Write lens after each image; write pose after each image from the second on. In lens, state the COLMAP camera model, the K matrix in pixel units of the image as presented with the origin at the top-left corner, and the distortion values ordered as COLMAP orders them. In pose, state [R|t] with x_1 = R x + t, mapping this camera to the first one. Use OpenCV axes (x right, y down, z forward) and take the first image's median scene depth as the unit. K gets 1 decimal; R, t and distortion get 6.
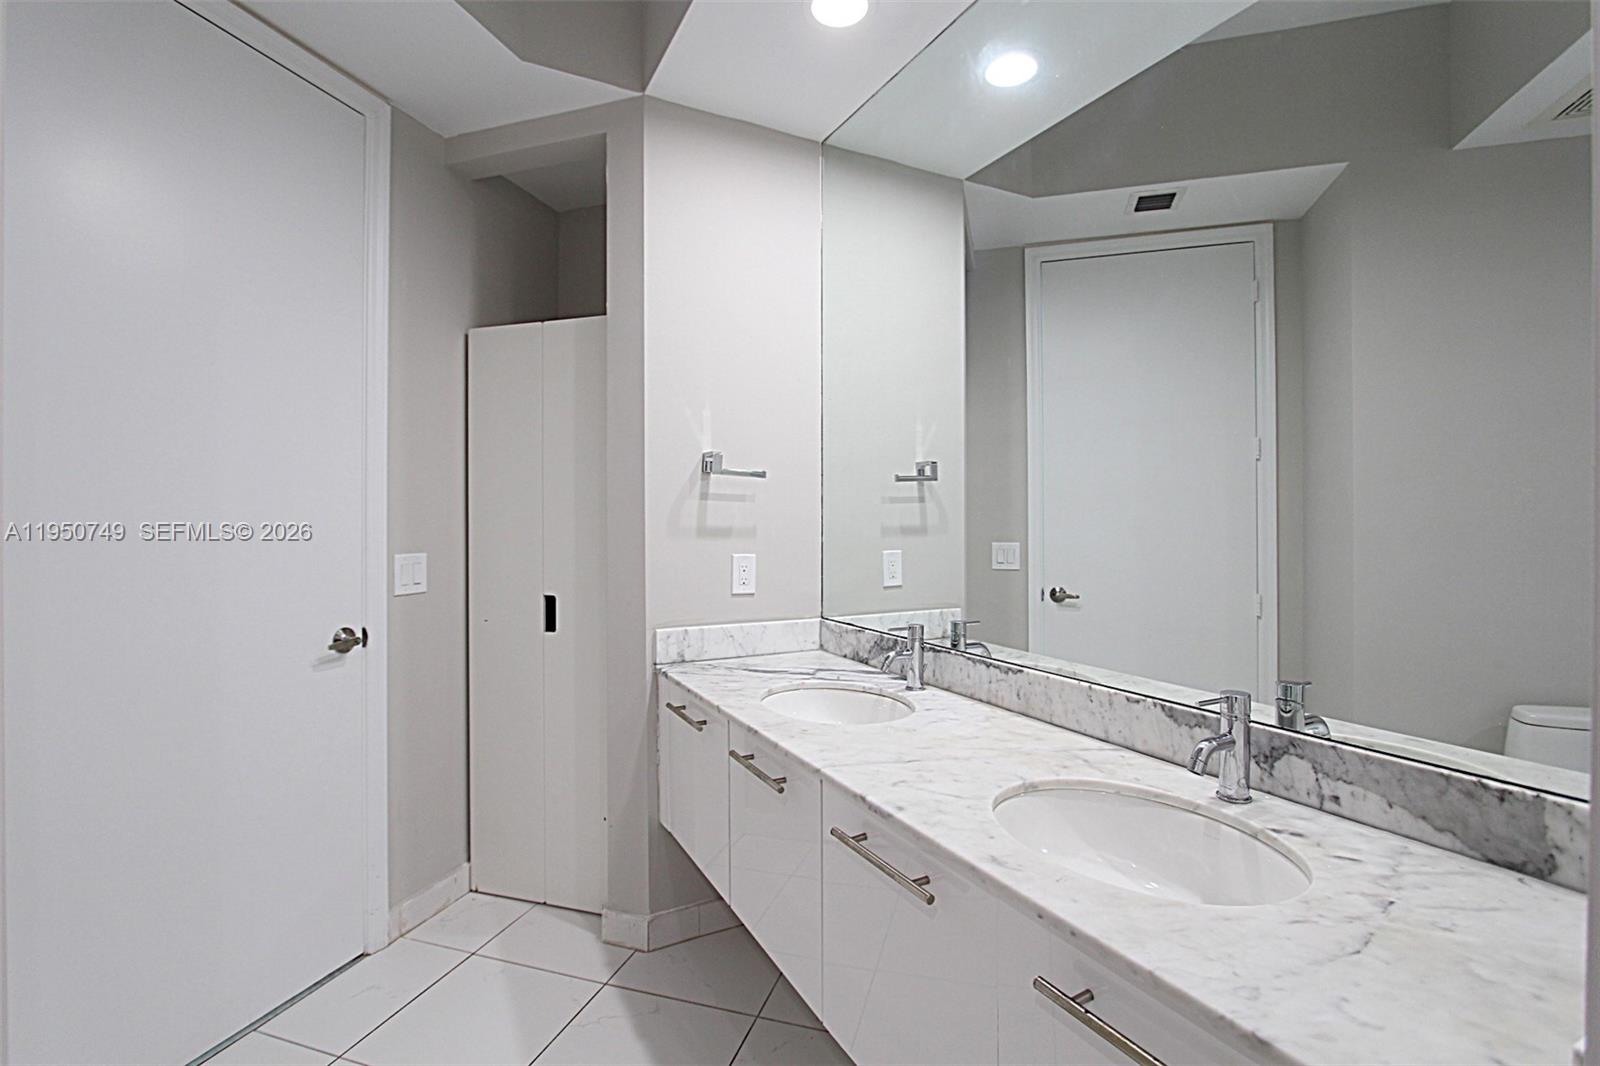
lens RADIAL K [[736.0, 0, 805.7], [0, 736.0, 529.4], [0, 0, 1]] dist [-0.023490, 0.002574]
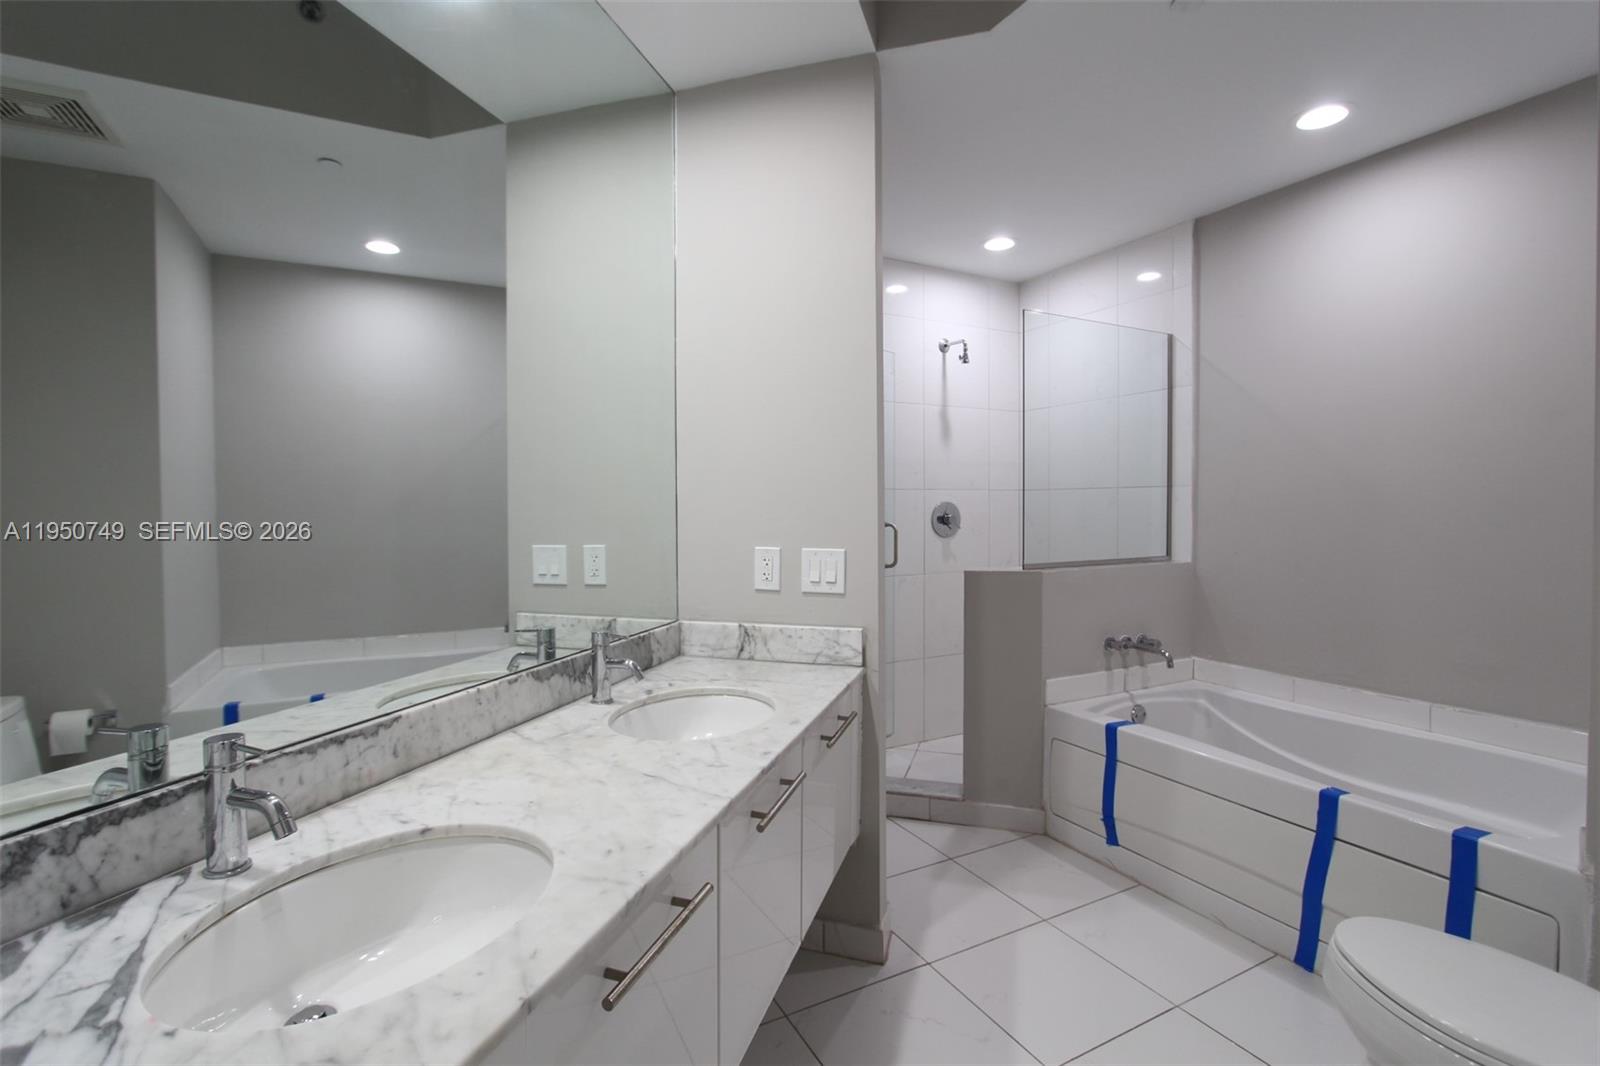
lens RADIAL K [[736.0, 0, 796.2], [0, 736.0, 517.1], [0, 0, 1]] dist [-0.023490, 0.002574]
pose [[-0.701641, -0.019117, 0.712274, -0.549806], [0.000581, 0.999624, 0.027402, -0.037210], [-0.712530, 0.019640, -0.701366, 1.280323]]
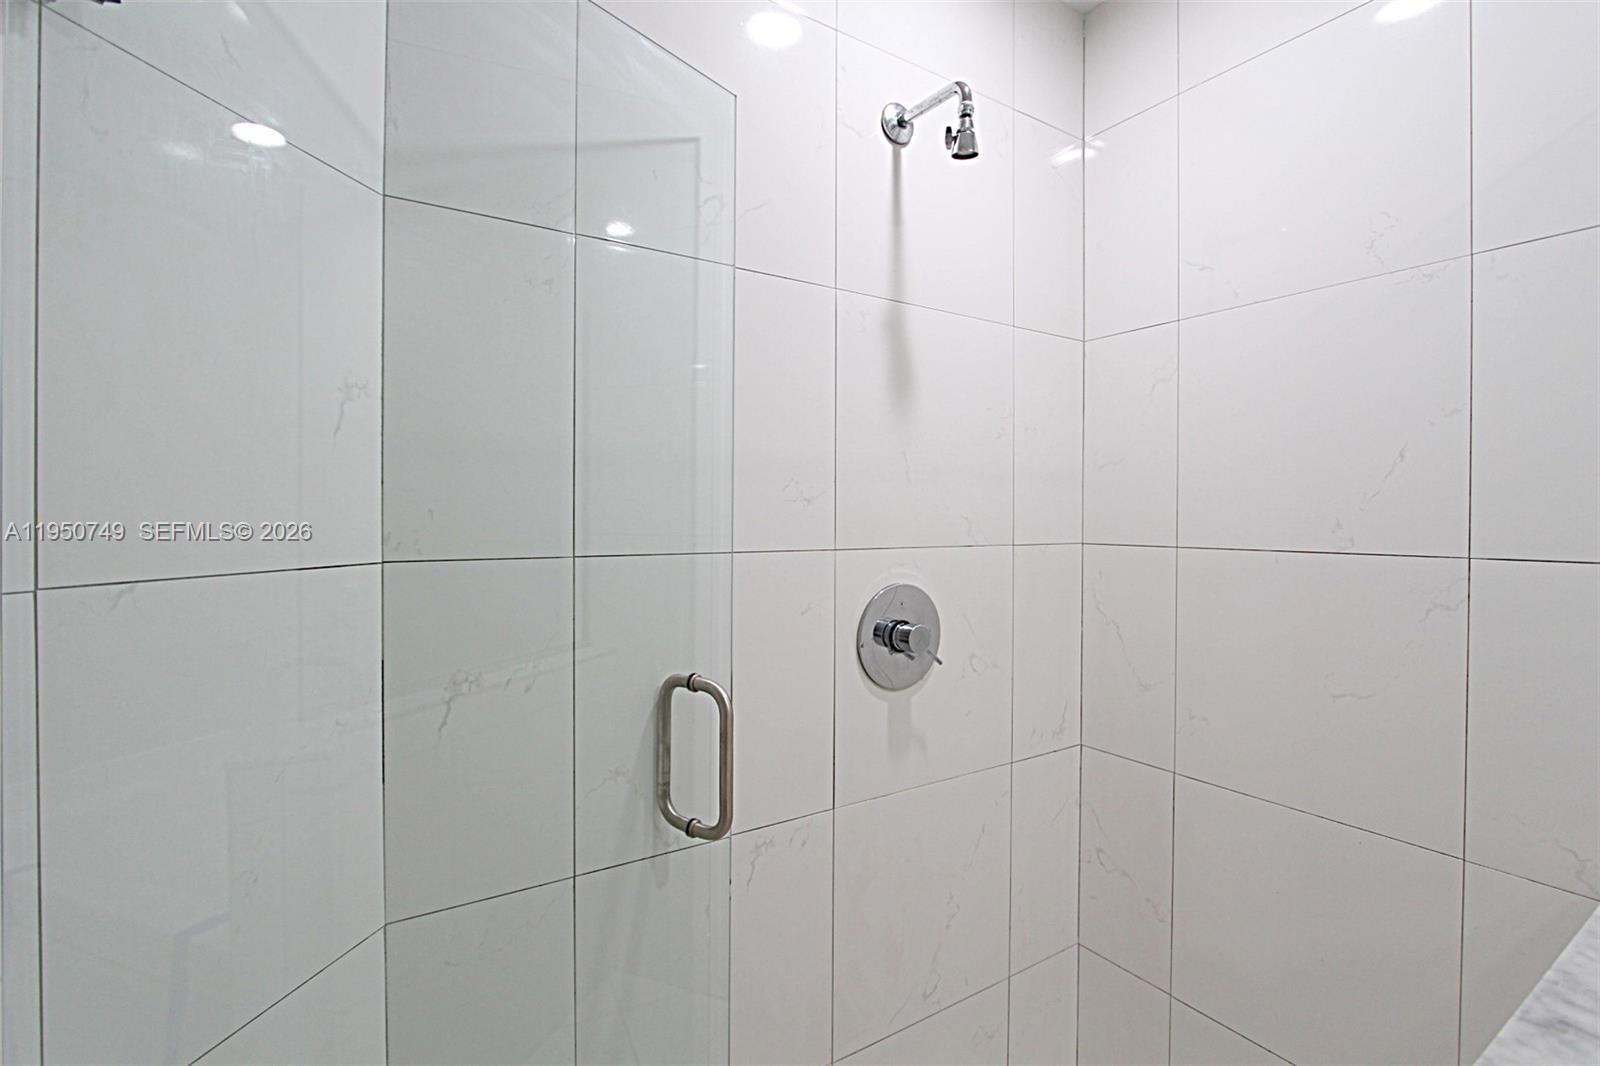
lens RADIAL K [[736.0, 0, 793.5], [0, 736.0, 522.1], [0, 0, 1]] dist [-0.023490, 0.002574]
pose [[-0.763862, -0.021788, 0.645012, 0.422363], [-0.008921, 0.999691, 0.023205, -0.109898], [-0.645318, 0.011972, -0.763820, -0.111251]]
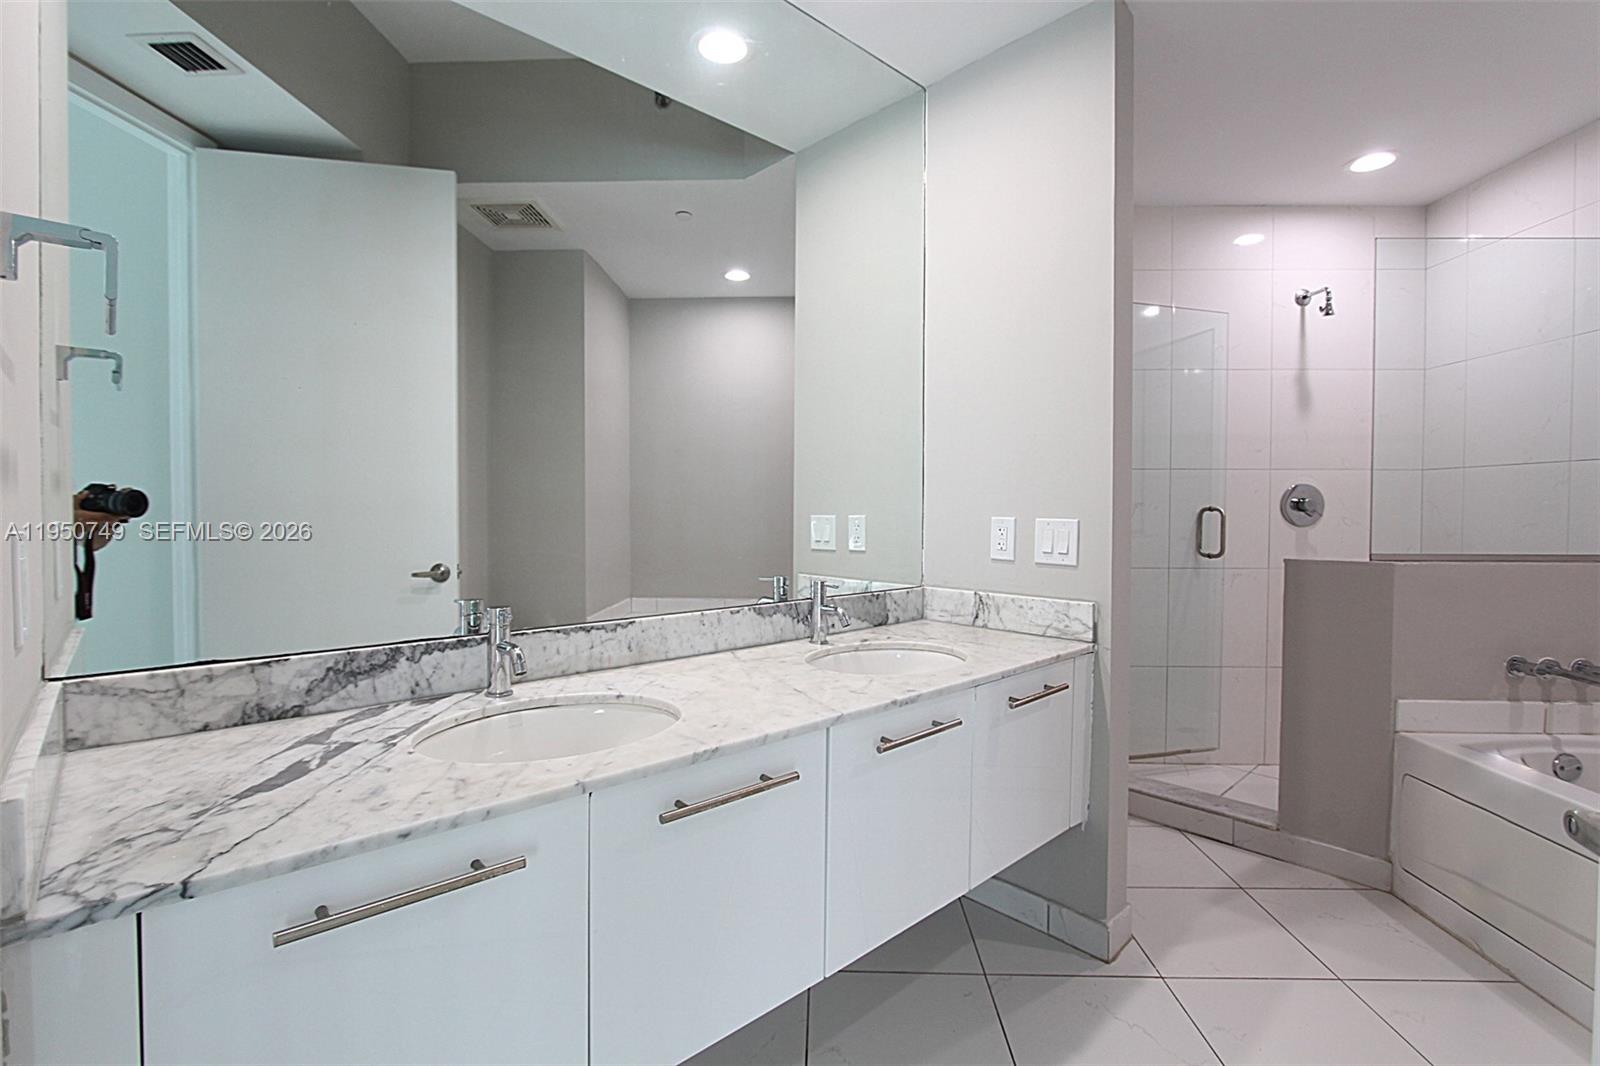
lens RADIAL K [[736.0, 0, 795.6], [0, 736.0, 519.0], [0, 0, 1]] dist [-0.023490, 0.002574]
pose [[-0.247839, -0.028096, 0.968394, -0.774073], [-0.001041, 0.999587, 0.028735, 0.020810], [-0.968801, 0.006113, -0.247765, 1.073219]]
